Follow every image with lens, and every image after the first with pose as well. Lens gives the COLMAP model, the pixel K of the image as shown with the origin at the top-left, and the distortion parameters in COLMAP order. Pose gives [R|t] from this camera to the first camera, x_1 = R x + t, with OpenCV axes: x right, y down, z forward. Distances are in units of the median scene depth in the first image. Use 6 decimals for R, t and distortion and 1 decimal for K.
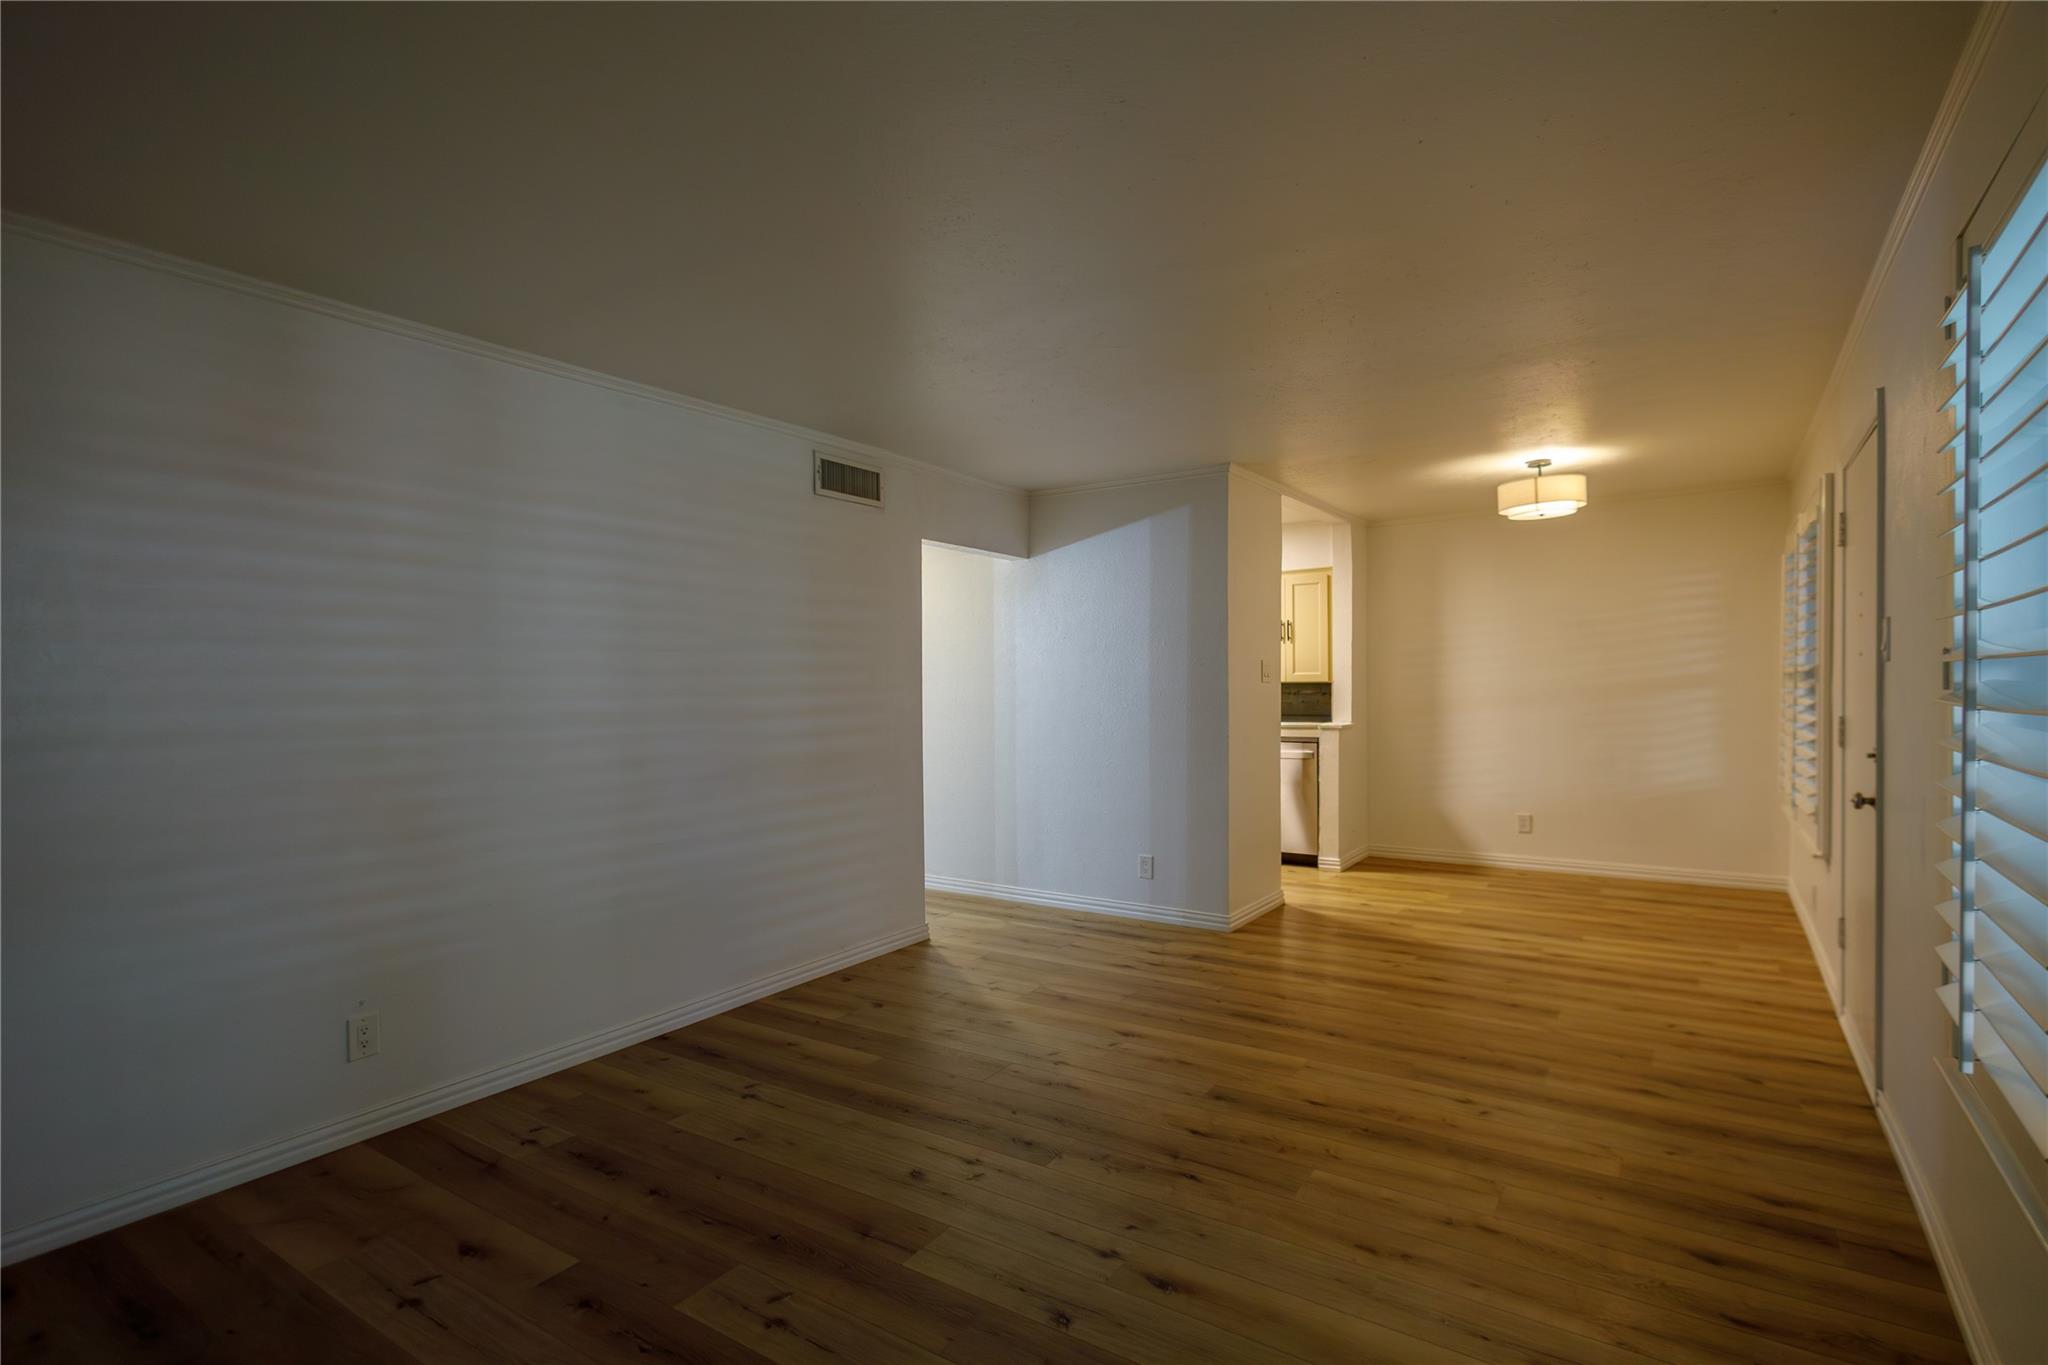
lens RADIAL K [[965.3, 0, 1024.8], [0, 965.3, 688.7], [0, 0, 1]] dist [0.013966, -0.003169]
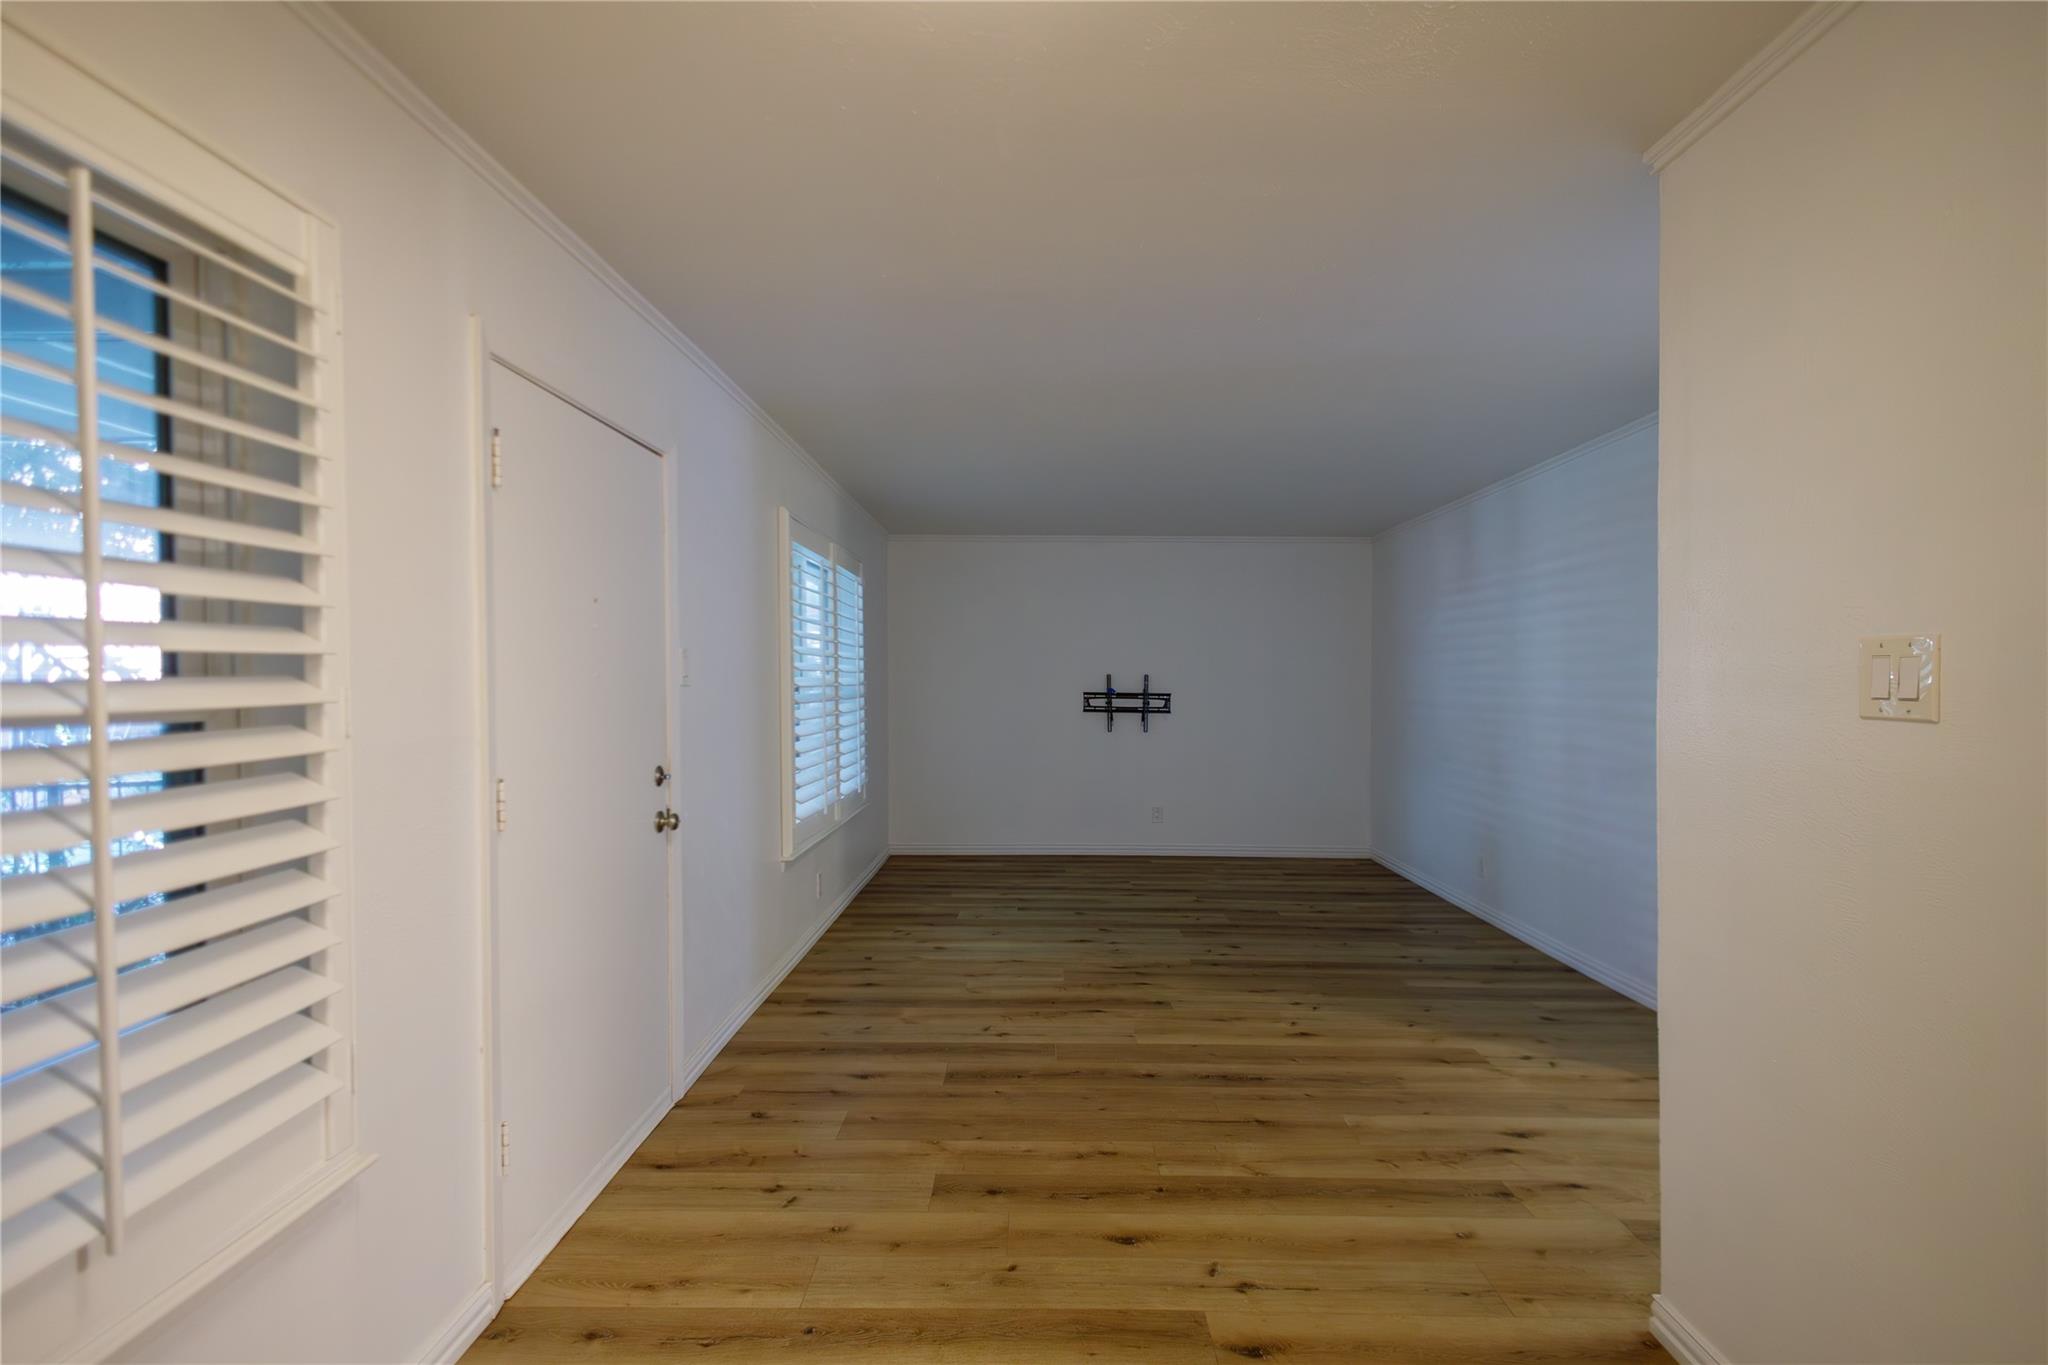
lens RADIAL K [[965.3, 0, 1024.0], [0, 965.3, 681.0], [0, 0, 1]] dist [0.013966, -0.003169]
pose [[-0.832244, 0.014354, -0.554224, 1.032363], [0.008351, 0.999876, 0.013356, -0.038111], [0.554347, 0.006487, -0.832261, 1.900639]]
